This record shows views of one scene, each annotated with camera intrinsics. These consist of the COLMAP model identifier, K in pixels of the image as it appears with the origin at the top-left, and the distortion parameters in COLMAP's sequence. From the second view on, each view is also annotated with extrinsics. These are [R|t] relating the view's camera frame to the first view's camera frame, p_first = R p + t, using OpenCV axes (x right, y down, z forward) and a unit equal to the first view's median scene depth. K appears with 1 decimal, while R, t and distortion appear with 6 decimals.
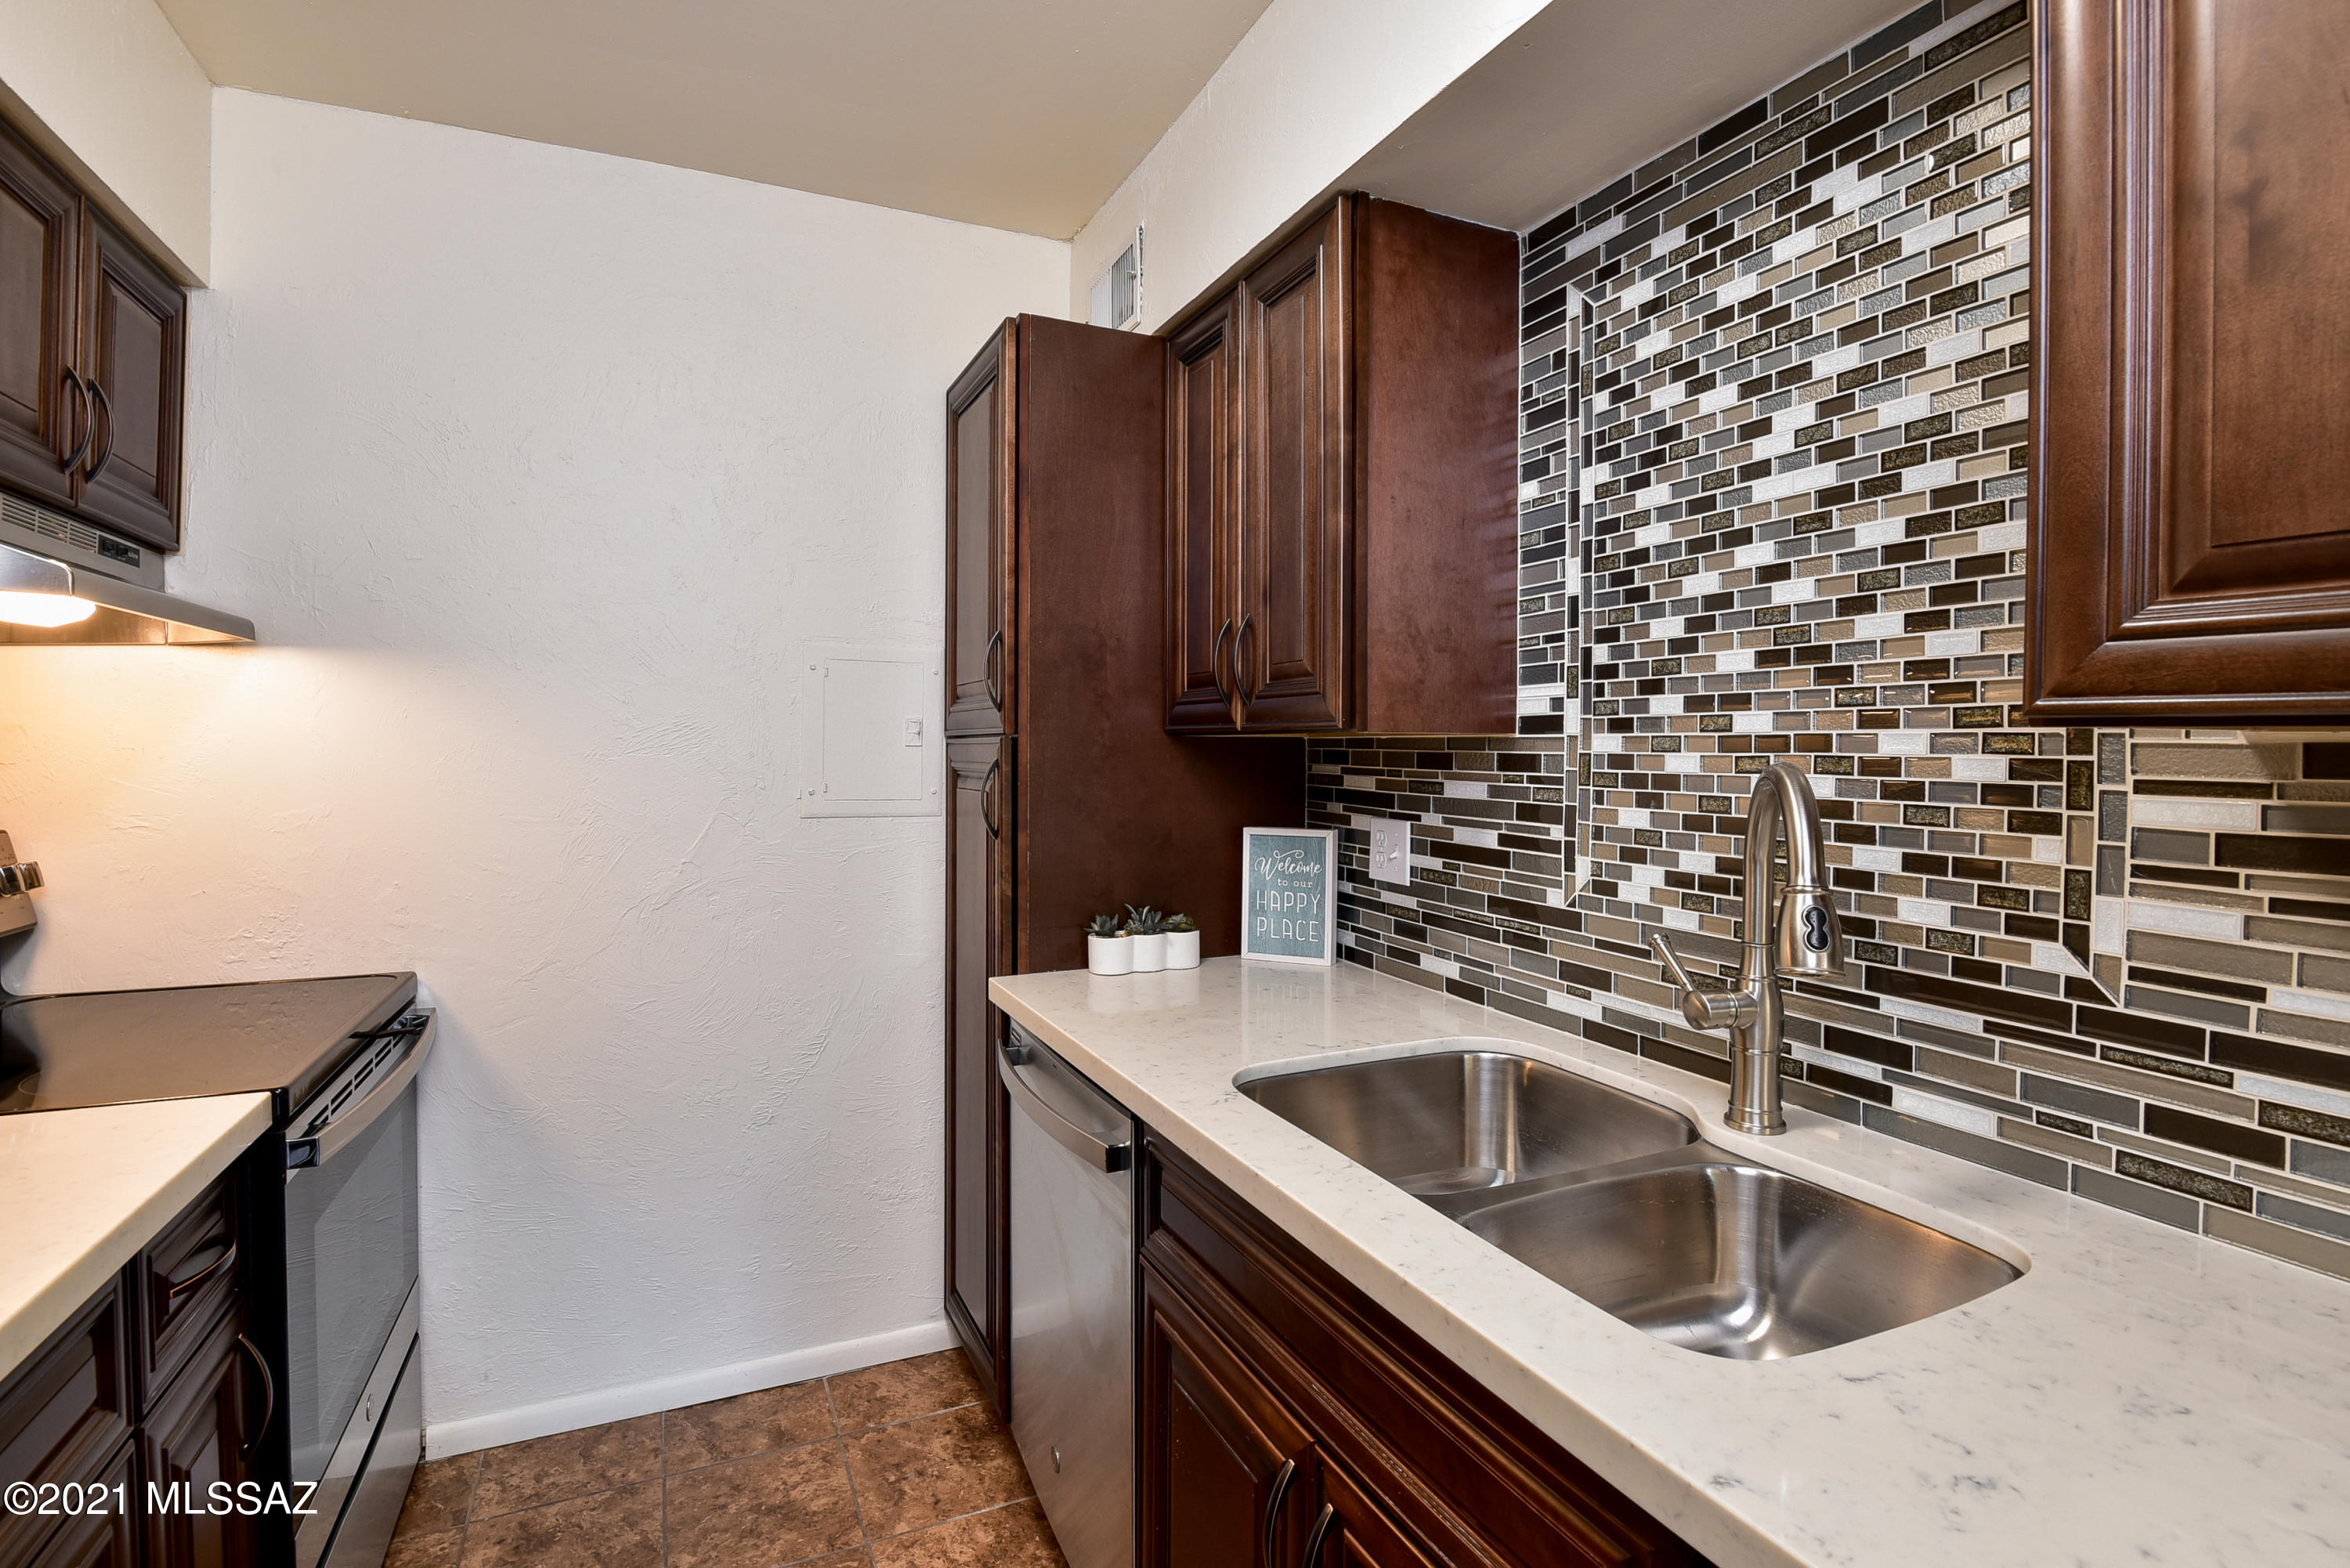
lens RADIAL K [[1110.0, 0, 1170.5], [0, 1110.0, 757.2], [0, 0, 1]] dist [-0.000897, -0.009787]
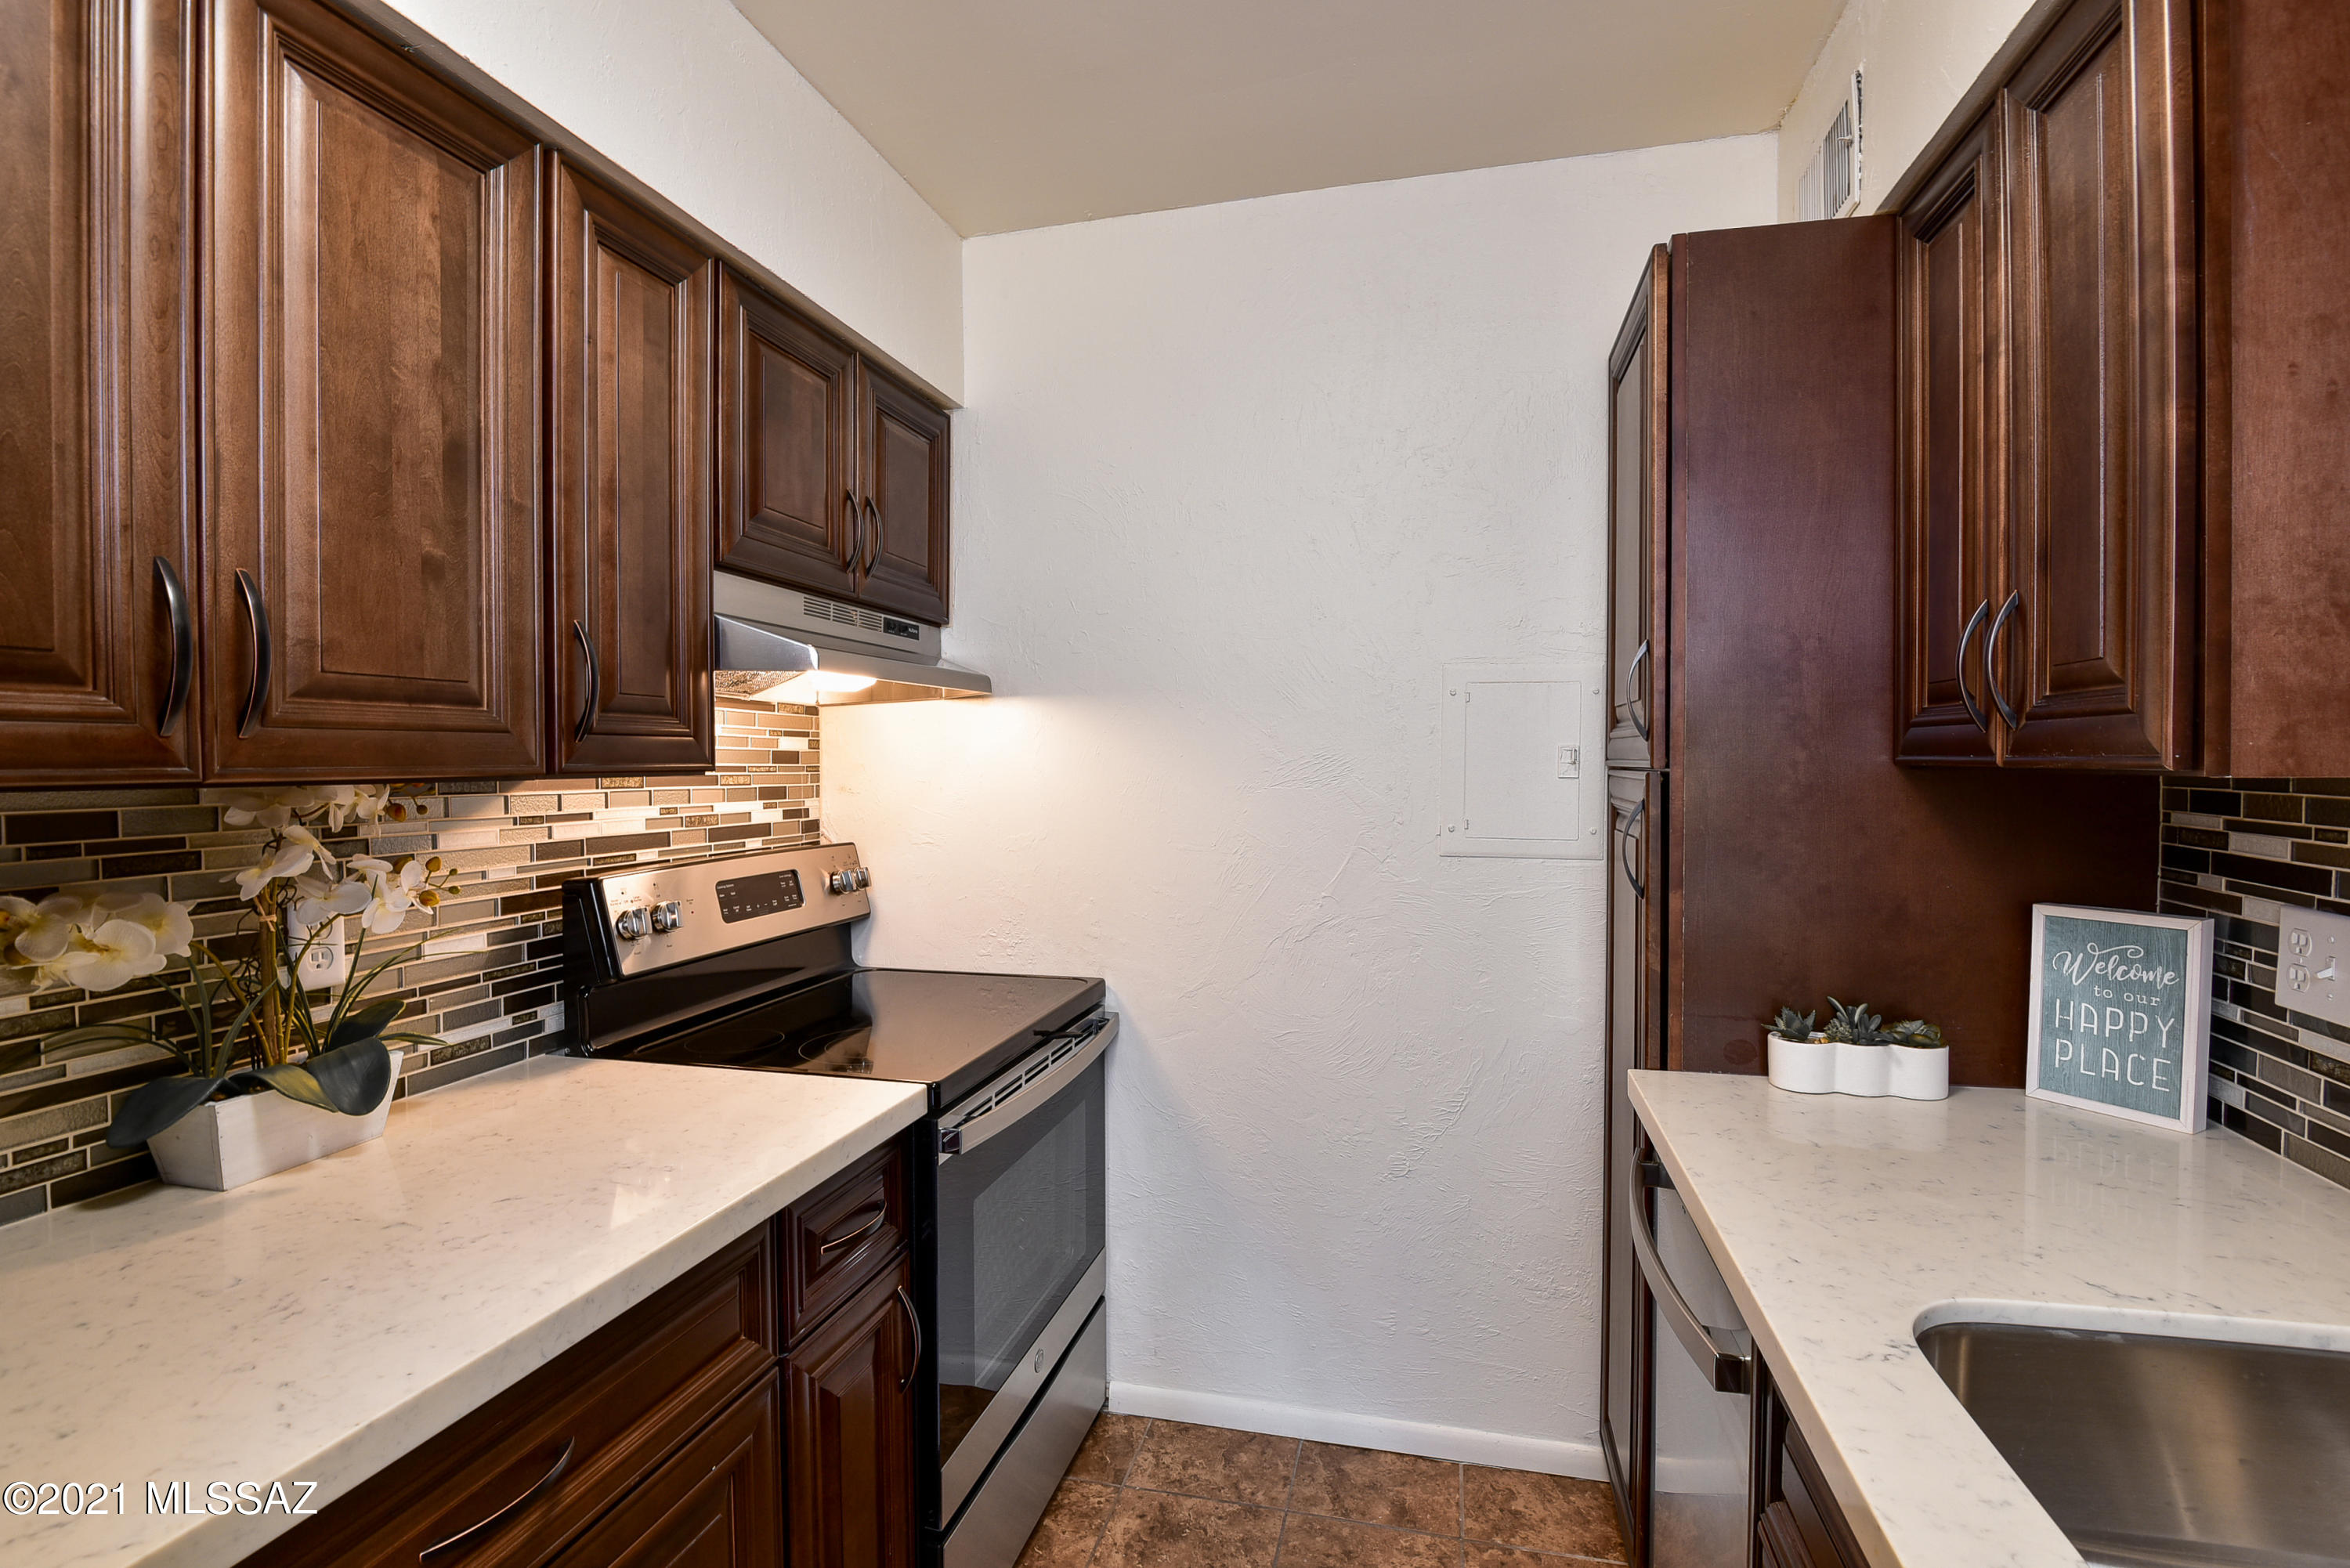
lens RADIAL K [[1108.4, 0, 1175.0], [0, 1108.4, 784.0], [0, 0, 1]] dist [-0.007871, -0.009647]
pose [[0.783335, 0.008396, -0.621543, 0.076918], [0.000131, 0.999907, 0.013672, -0.020676], [0.621600, -0.010791, 0.783261, 0.159760]]
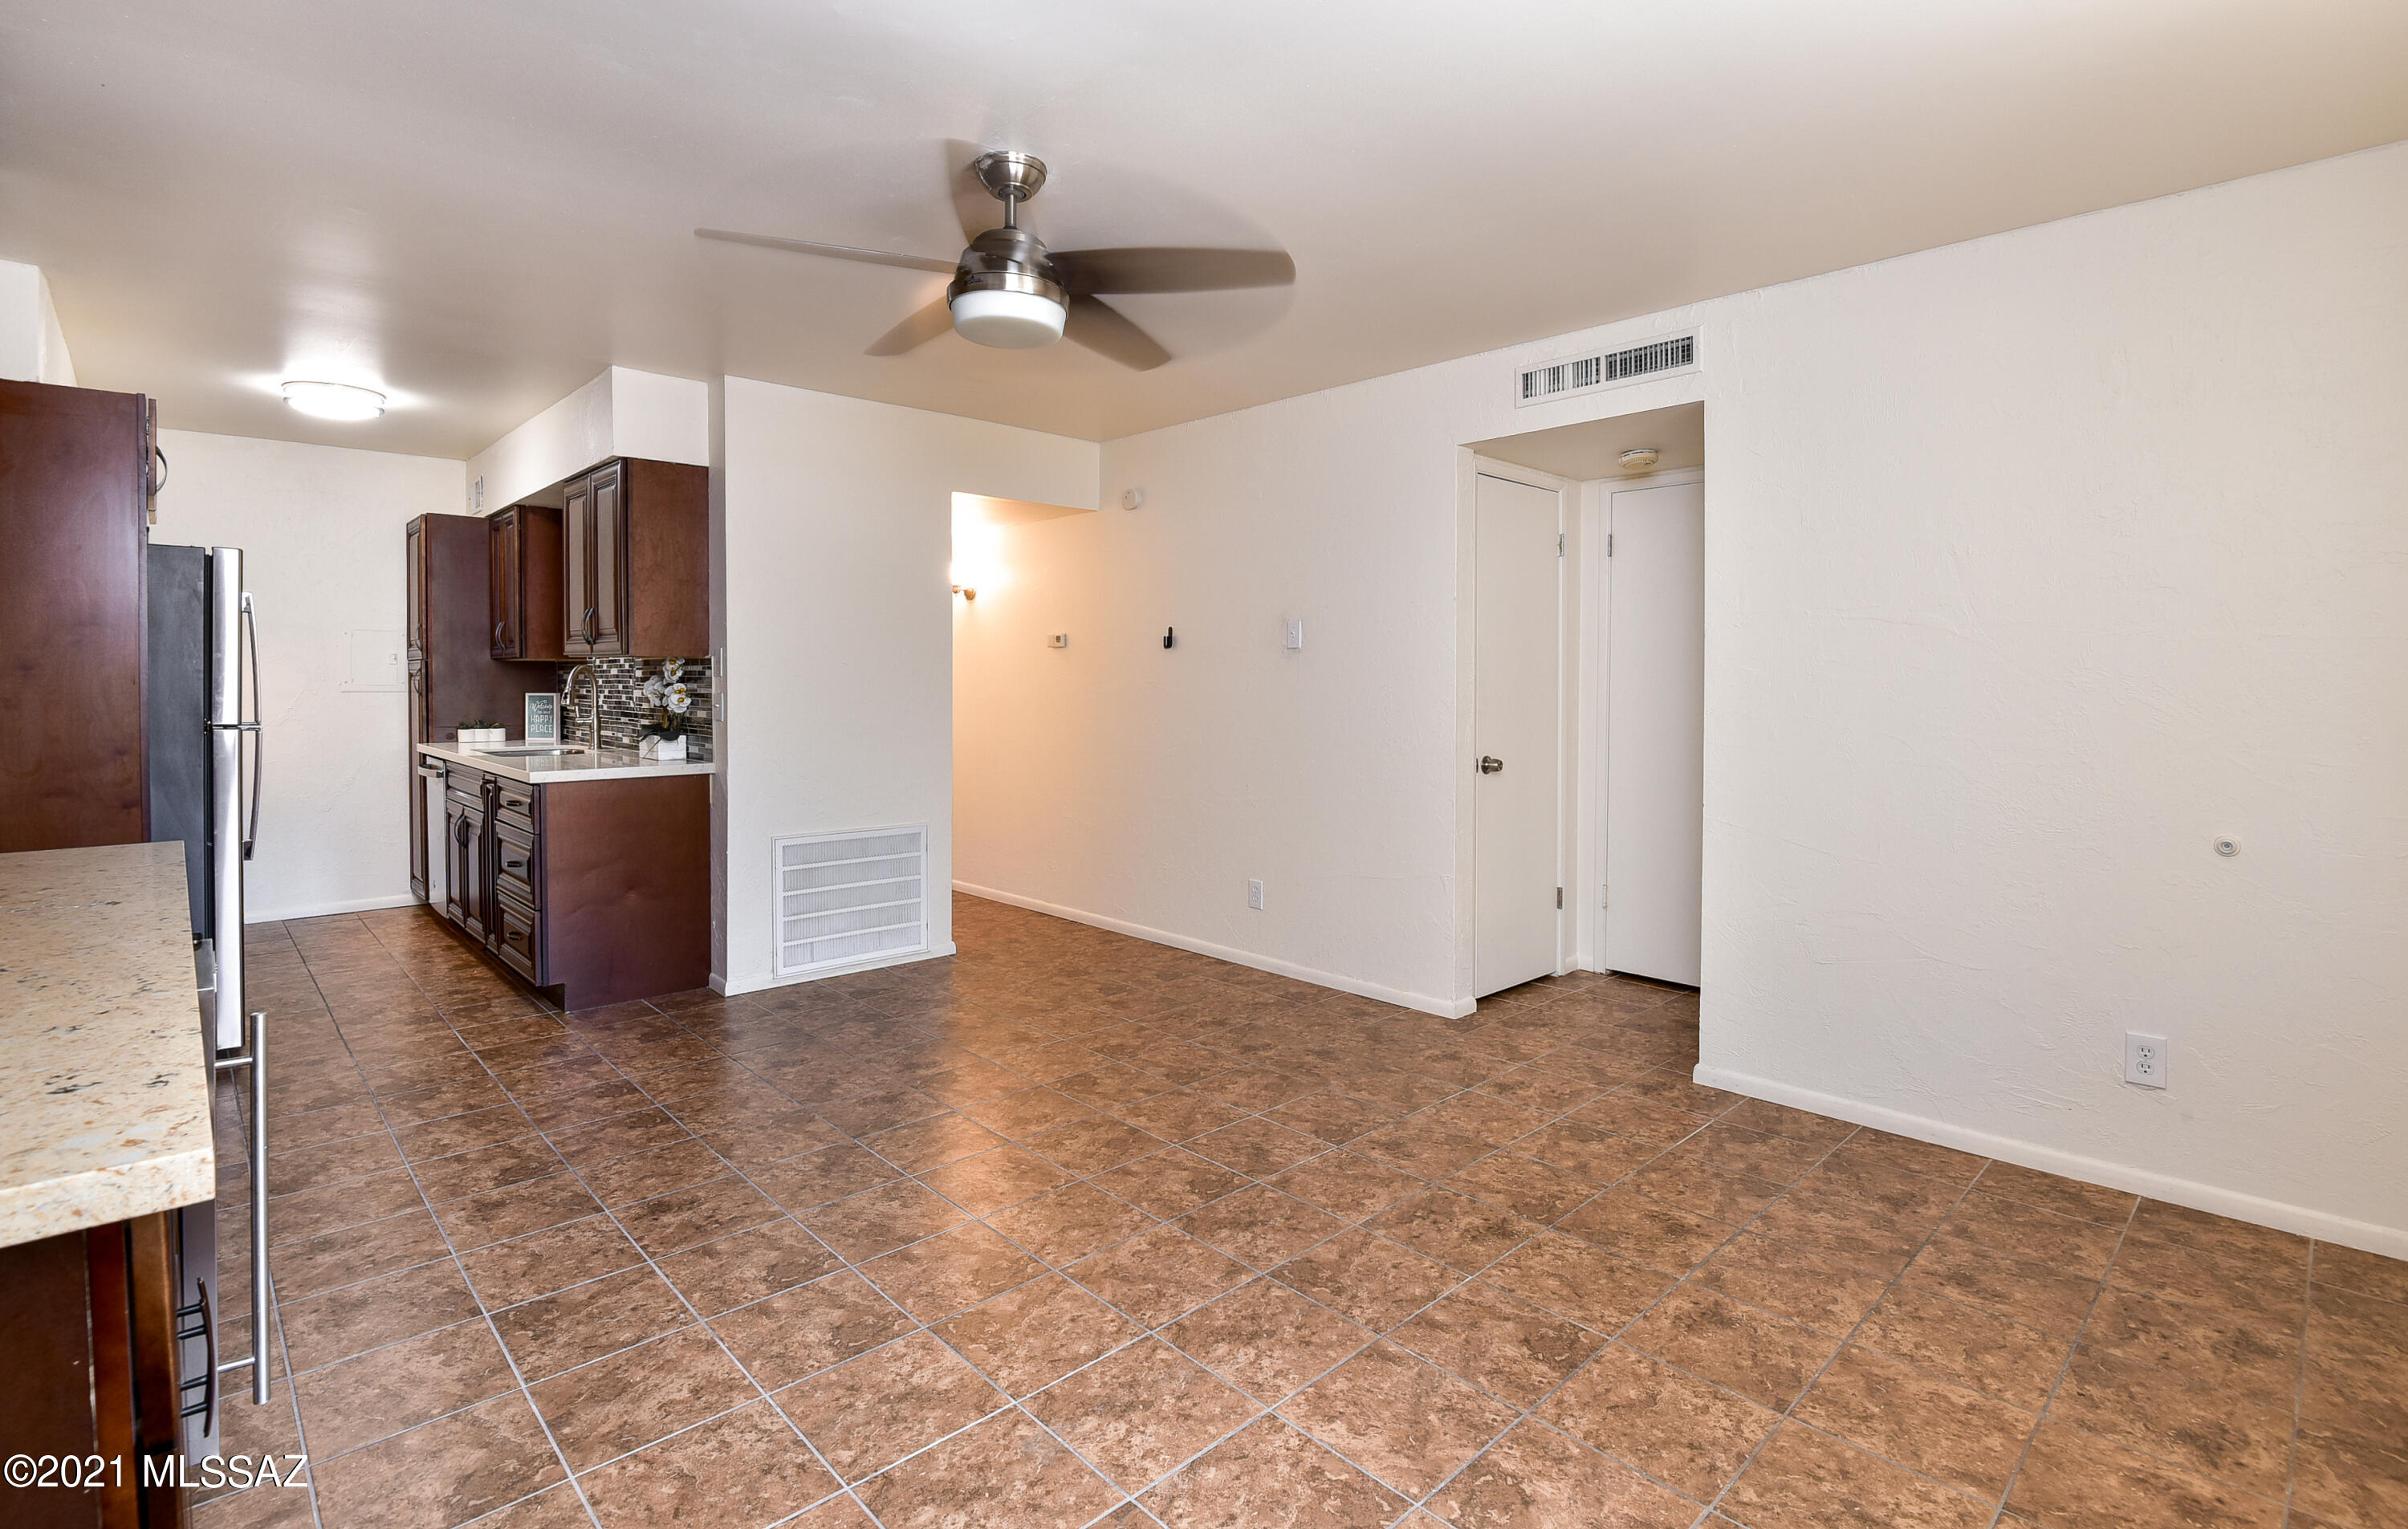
lens RADIAL K [[1205.1, 0, 1201.6], [0, 1205.1, 706.6], [0, 0, 1]] dist [-0.001167, -0.000129]
pose [[0.956914, -0.007780, 0.290268, 0.868034], [0.004344, 0.999913, 0.012480, 0.071013], [-0.290340, -0.010682, 0.956864, -2.550785]]
